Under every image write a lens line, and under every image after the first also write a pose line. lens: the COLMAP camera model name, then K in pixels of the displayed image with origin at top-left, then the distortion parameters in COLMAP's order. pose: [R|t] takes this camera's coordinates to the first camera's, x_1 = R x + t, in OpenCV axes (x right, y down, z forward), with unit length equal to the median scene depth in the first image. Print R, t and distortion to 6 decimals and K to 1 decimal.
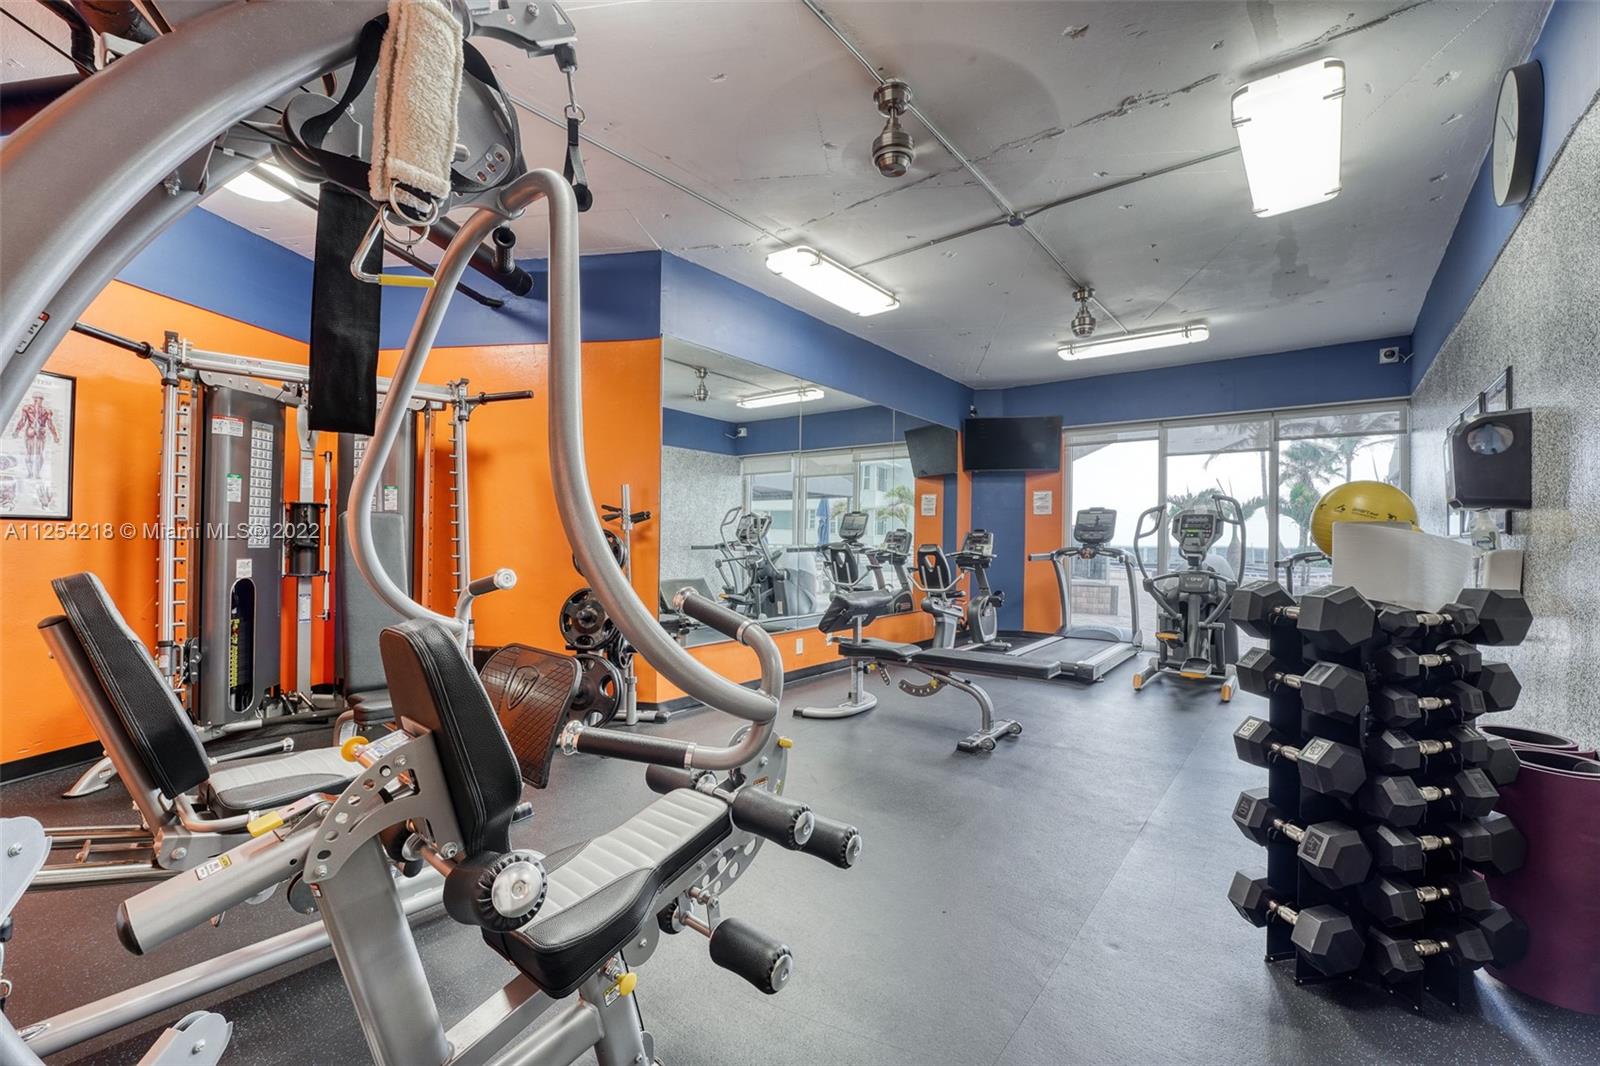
lens RADIAL K [[662.6, 0, 801.3], [0, 662.6, 527.8], [0, 0, 1]] dist [0.000741, 0.000342]
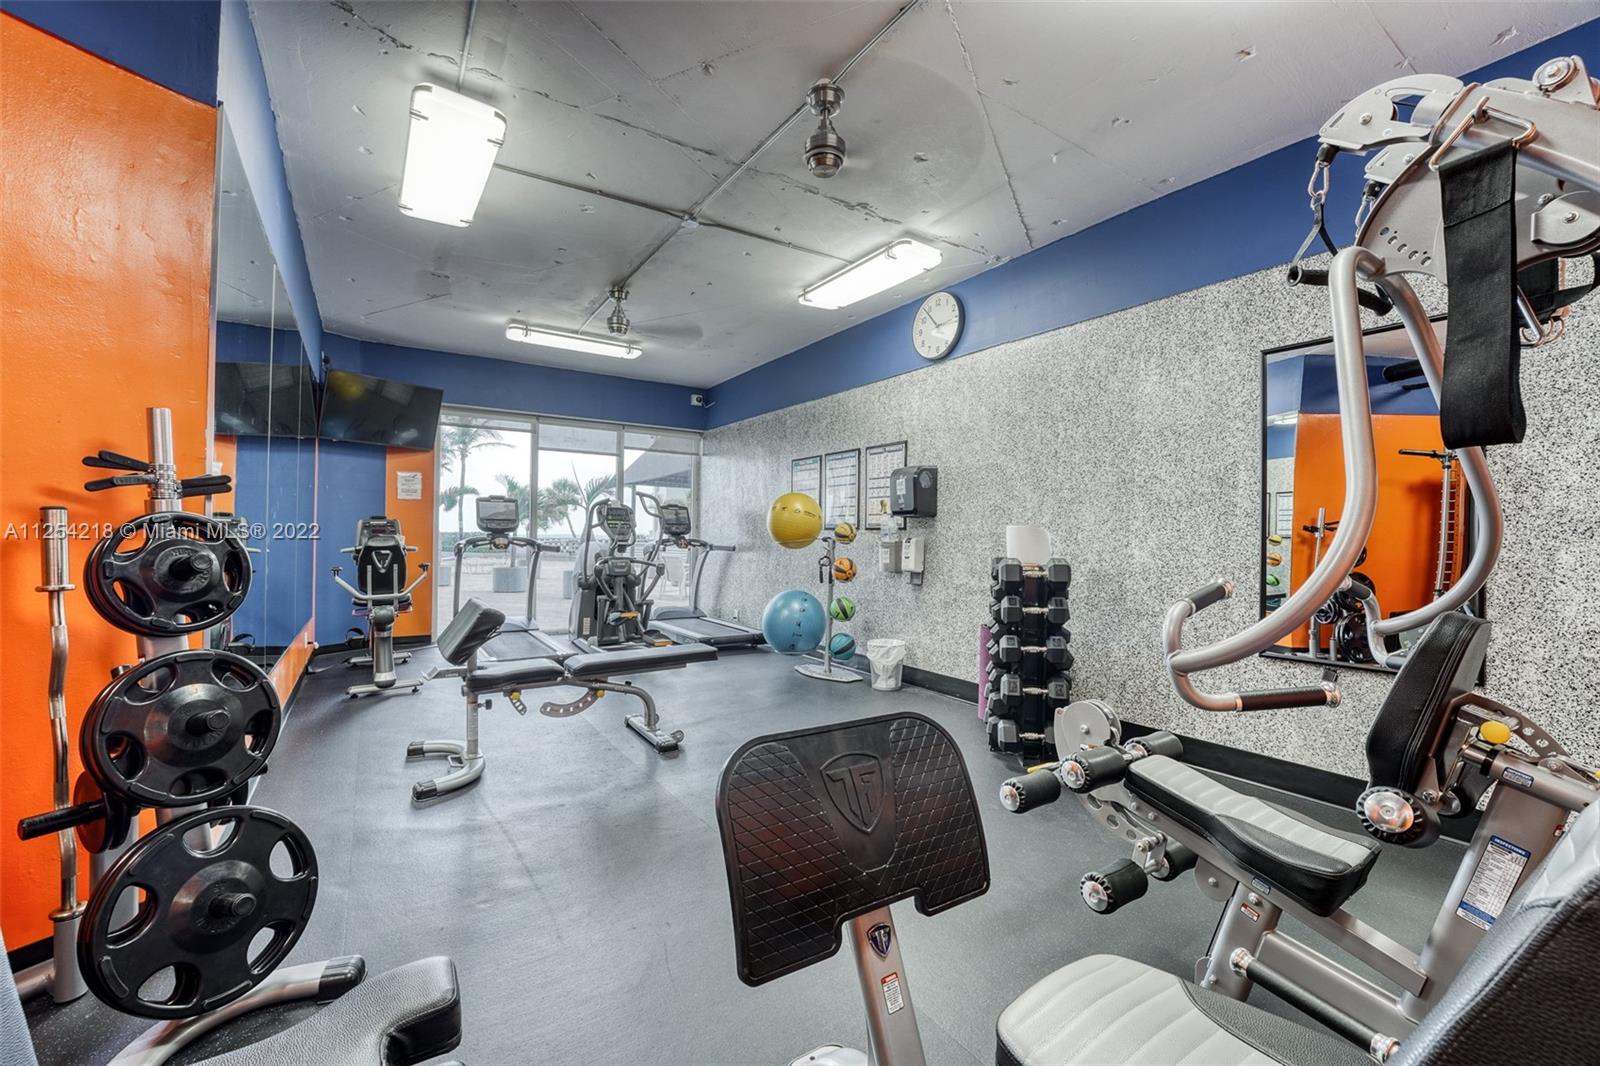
lens RADIAL K [[662.6, 0, 801.3], [0, 662.6, 534.0], [0, 0, 1]] dist [0.000741, 0.000342]
pose [[0.312635, -0.008412, 0.949836, -0.380130], [-0.022500, 0.999615, 0.016259, -0.000496], [-0.949607, -0.026455, 0.312325, 0.318610]]
